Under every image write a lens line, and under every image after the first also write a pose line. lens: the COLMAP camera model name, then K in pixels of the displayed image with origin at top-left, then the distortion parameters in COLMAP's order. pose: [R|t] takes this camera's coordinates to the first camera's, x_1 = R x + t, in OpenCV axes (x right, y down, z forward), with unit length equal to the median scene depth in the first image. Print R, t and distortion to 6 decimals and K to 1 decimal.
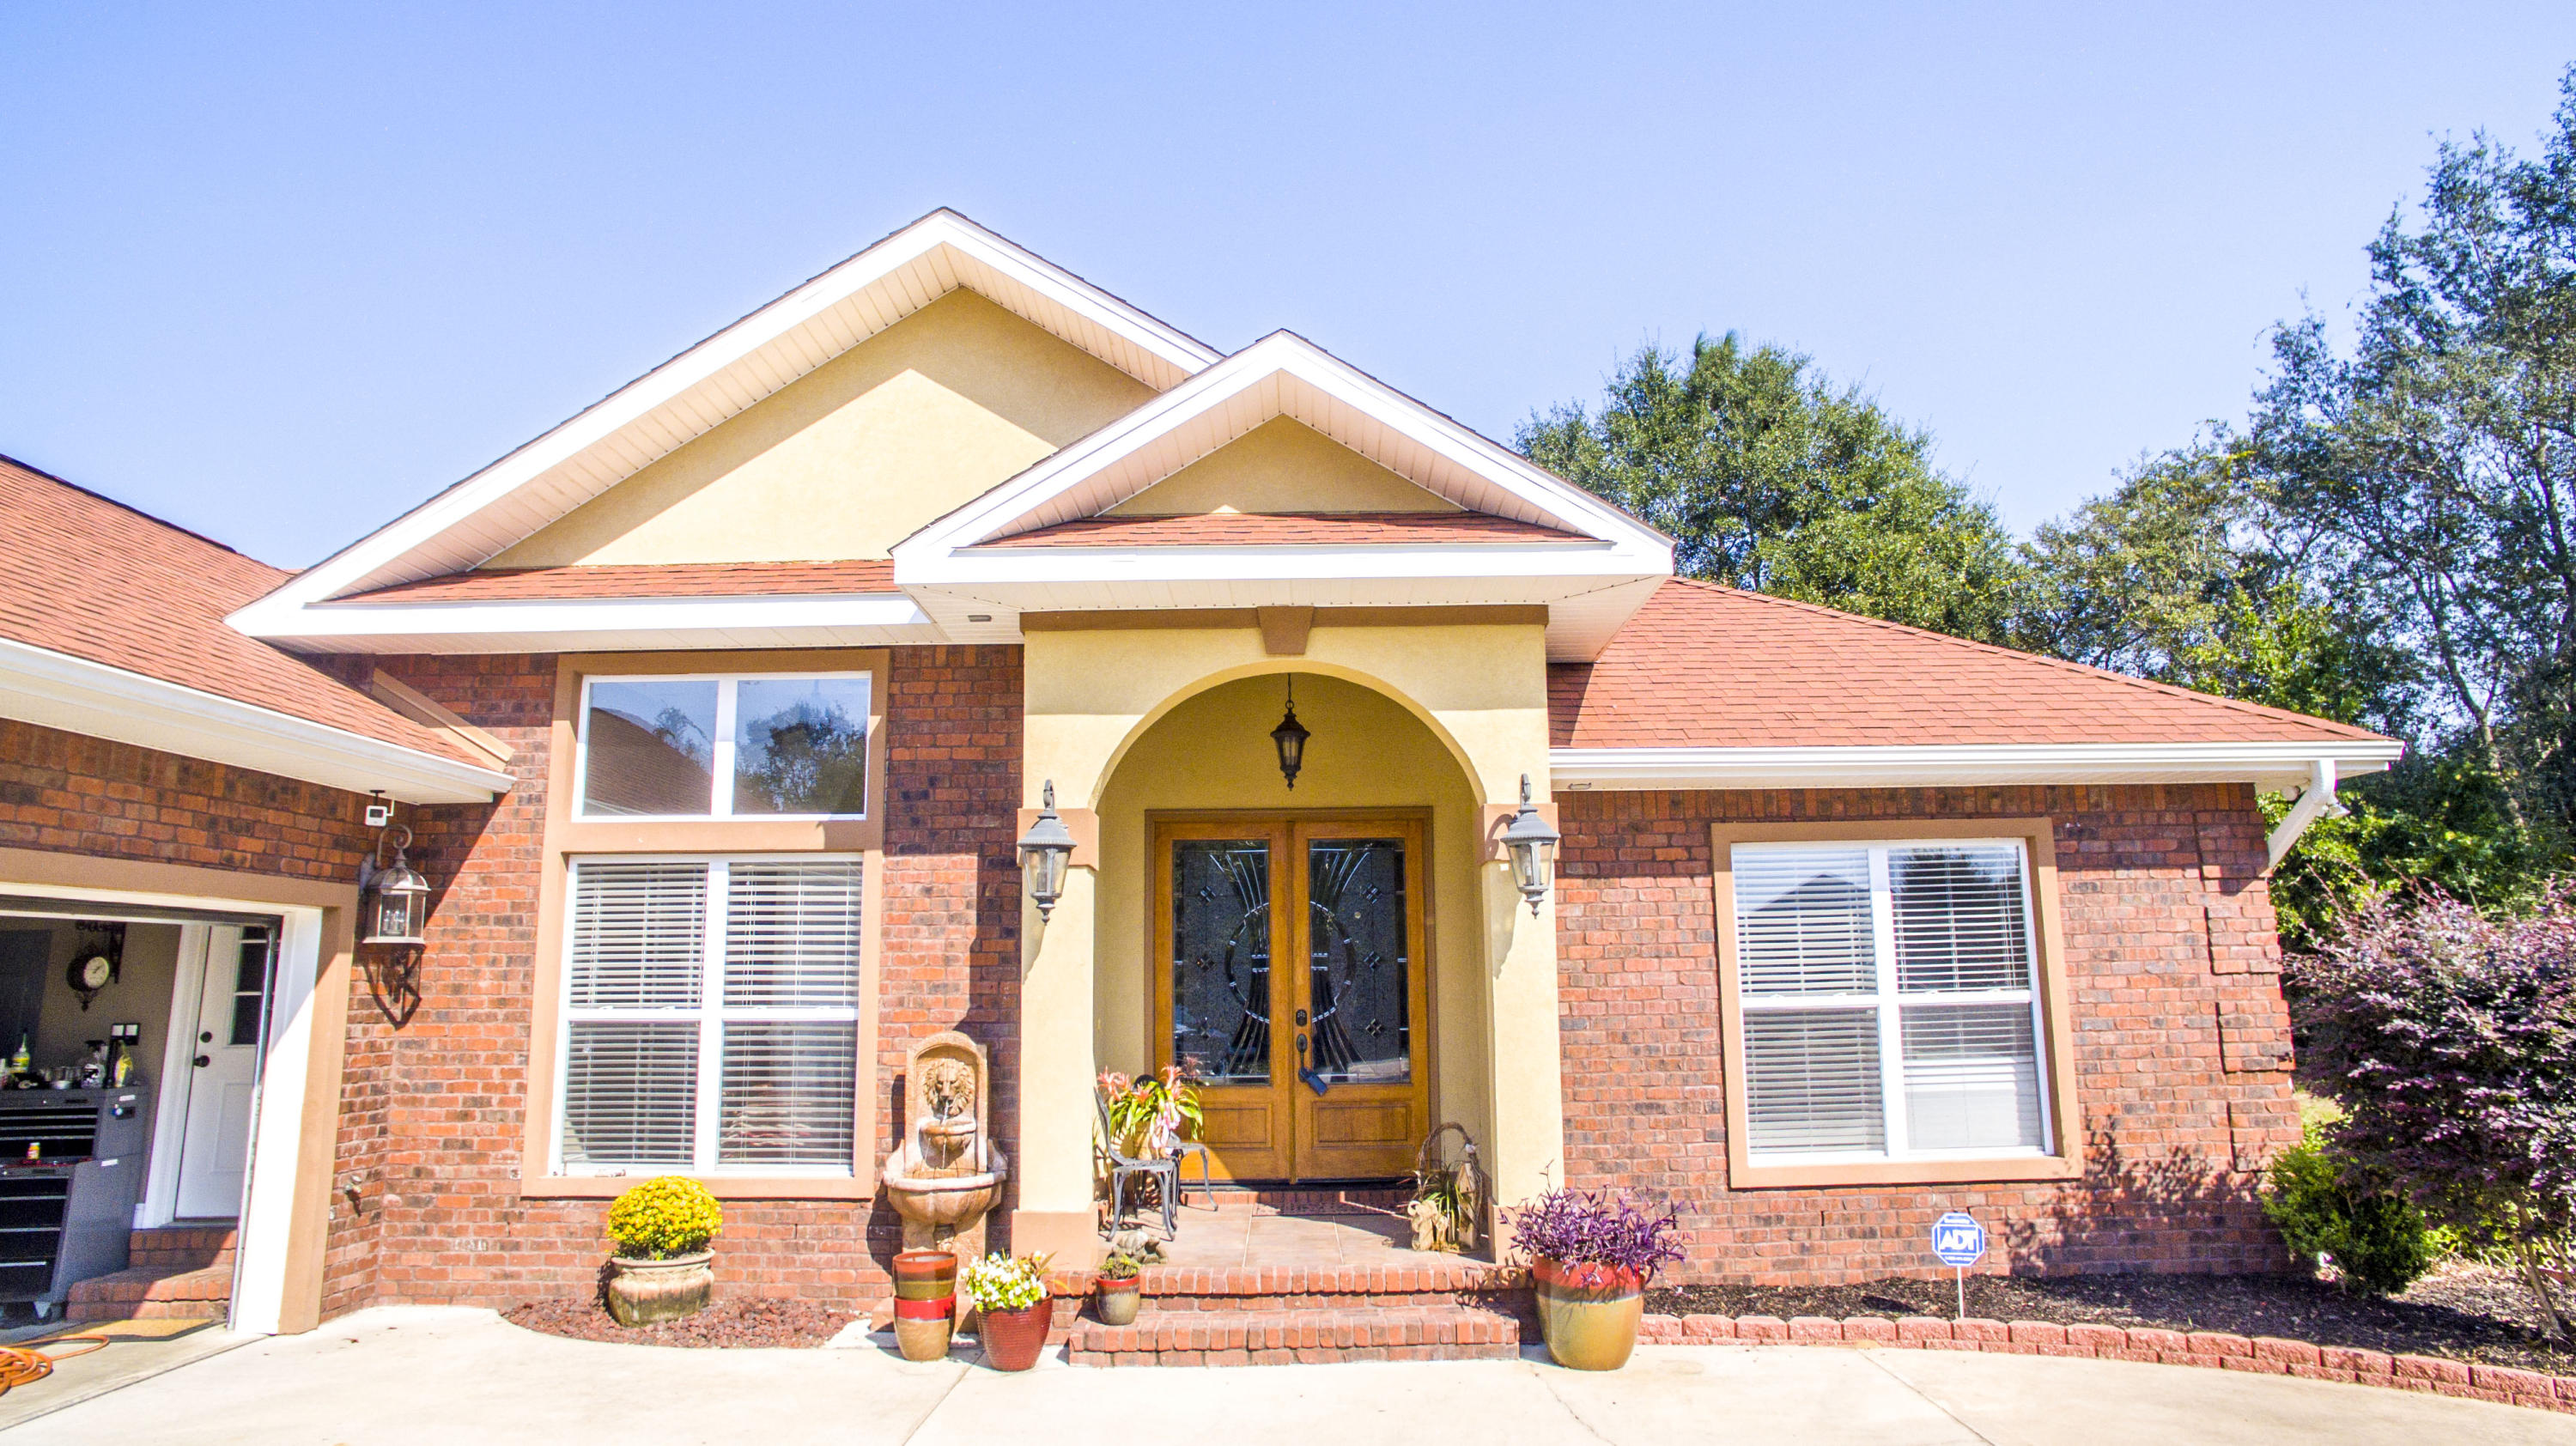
lens RADIAL K [[1506.1, 0, 1290.3], [0, 1506.1, 717.7], [0, 0, 1]] dist [-0.124812, 0.095318]
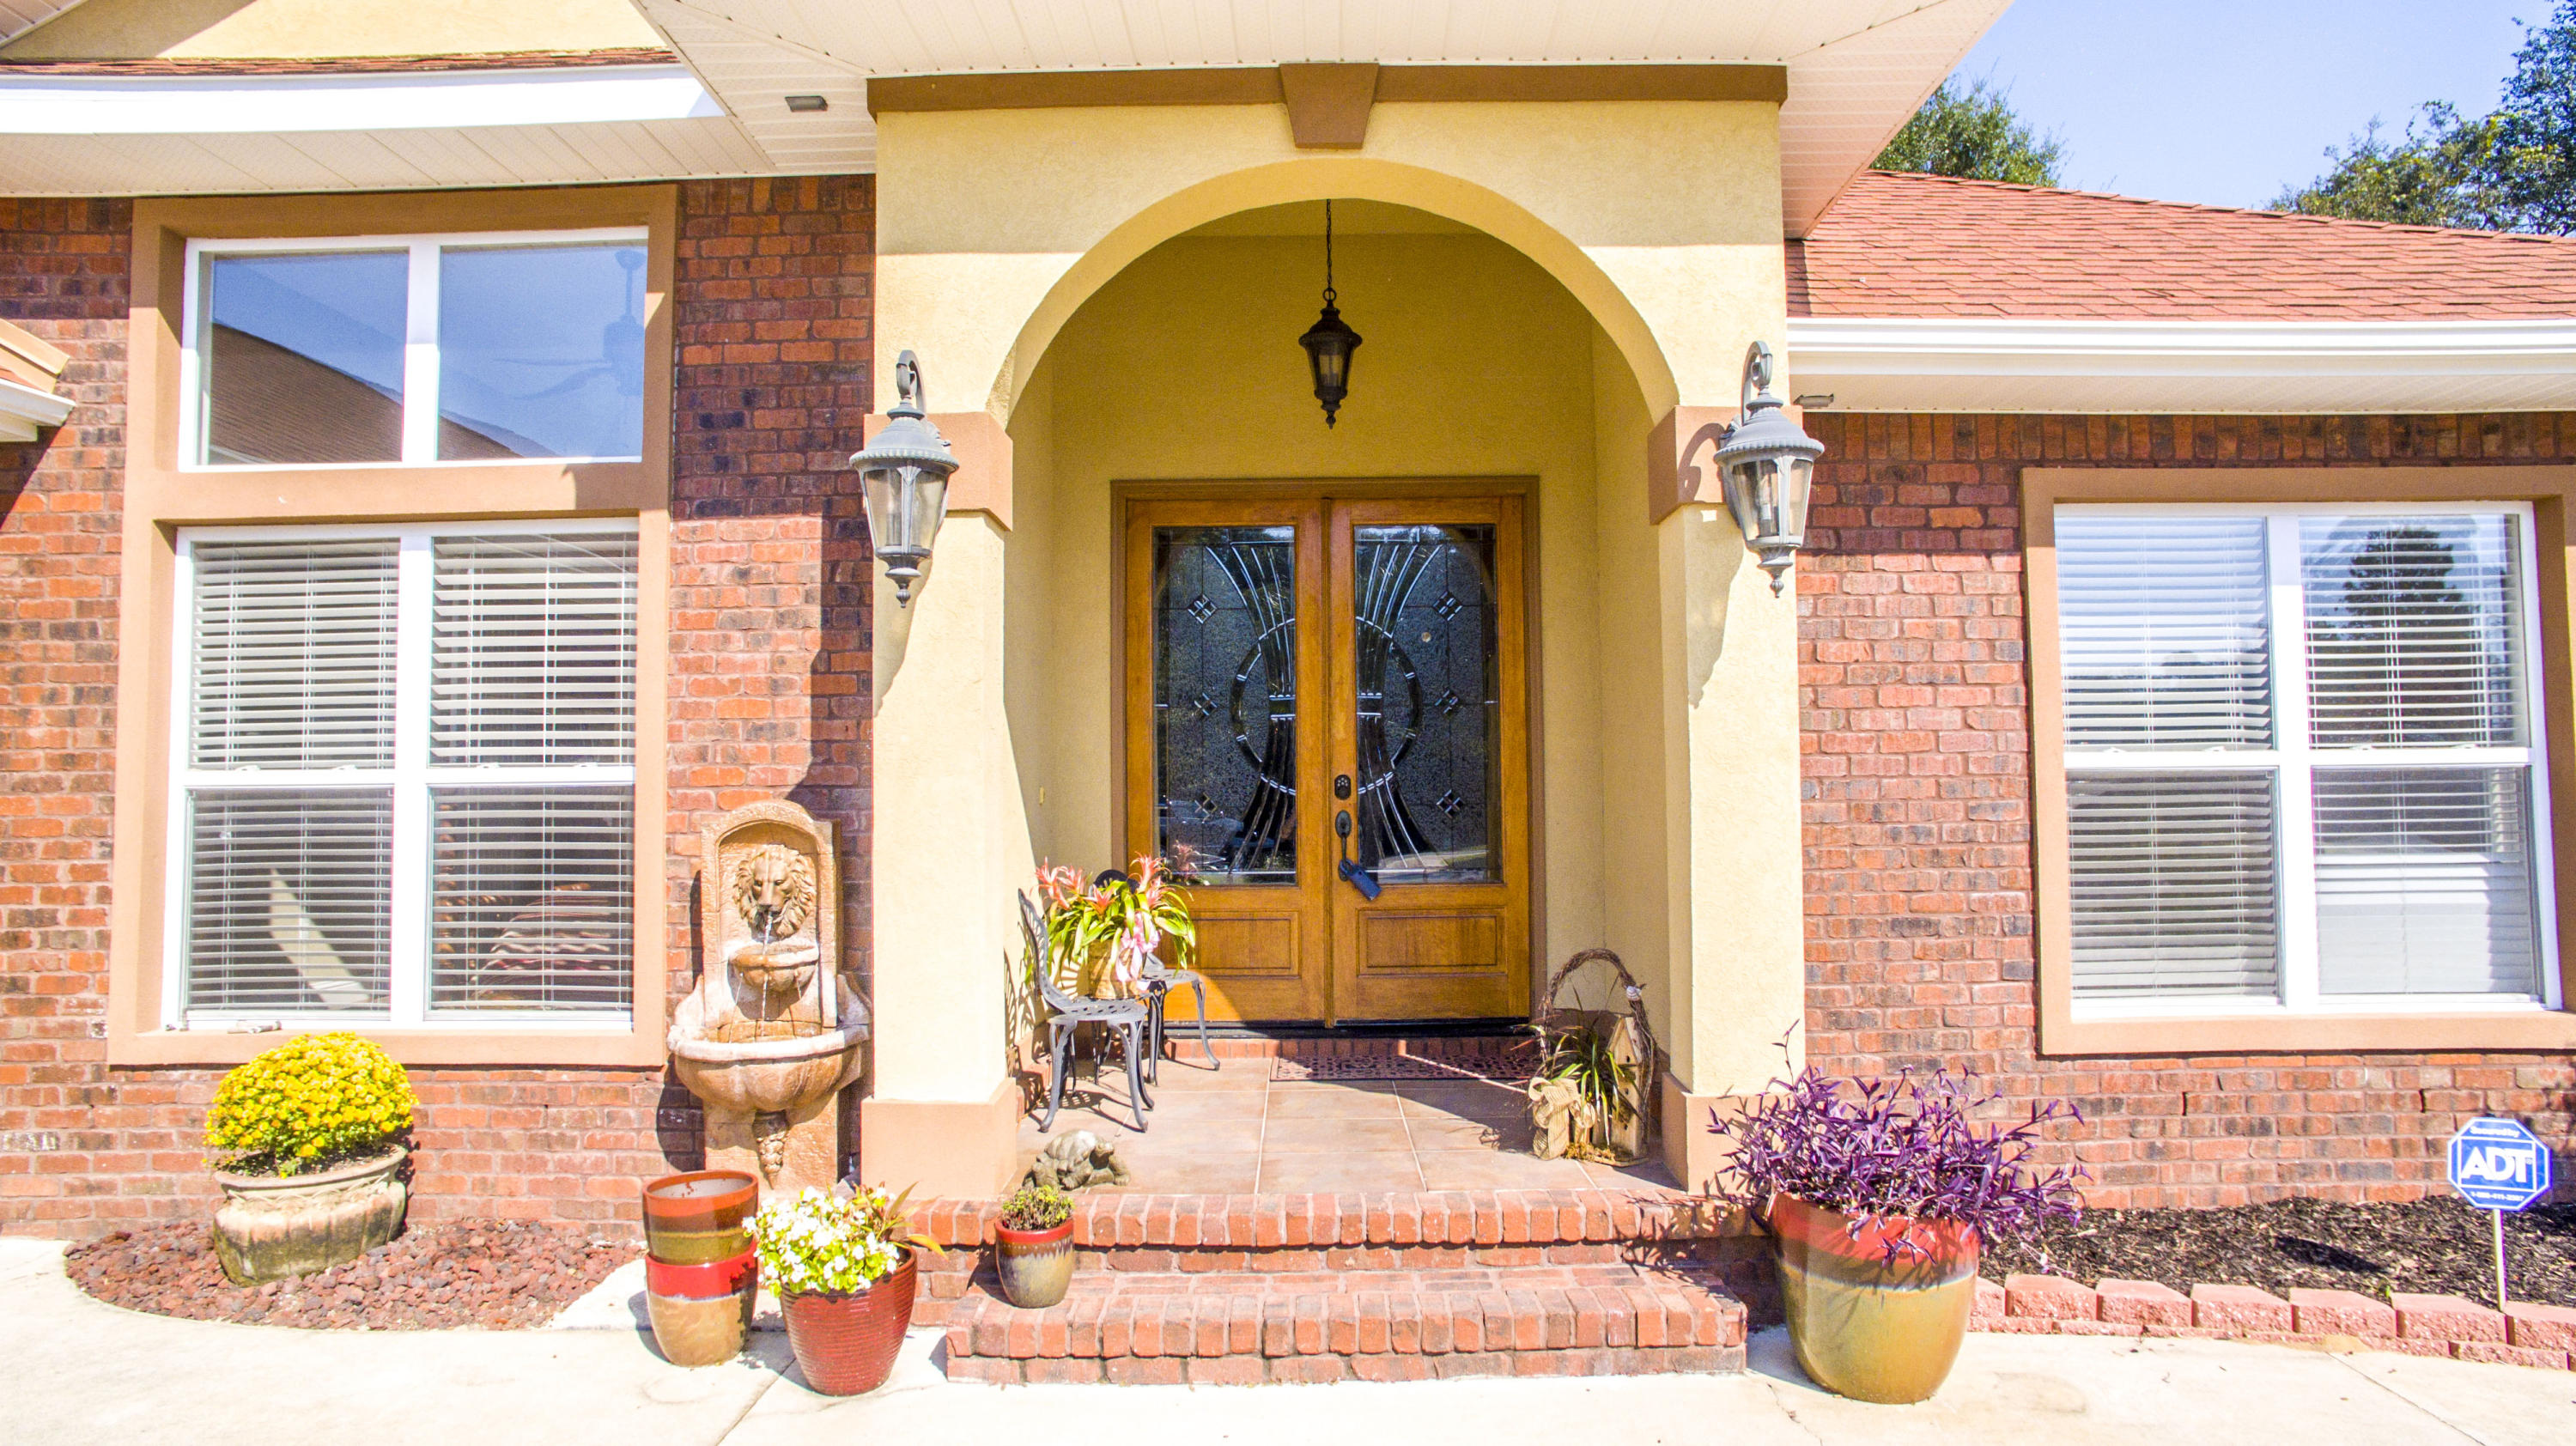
lens RADIAL K [[1506.1, 0, 1290.3], [0, 1506.1, 717.7], [0, 0, 1]] dist [-0.124812, 0.095318]
pose [[0.999941, 0.002164, -0.010622, -0.011043], [-0.000720, 0.990969, 0.134093, 0.093804], [0.010816, -0.134077, 0.990912, 0.396962]]
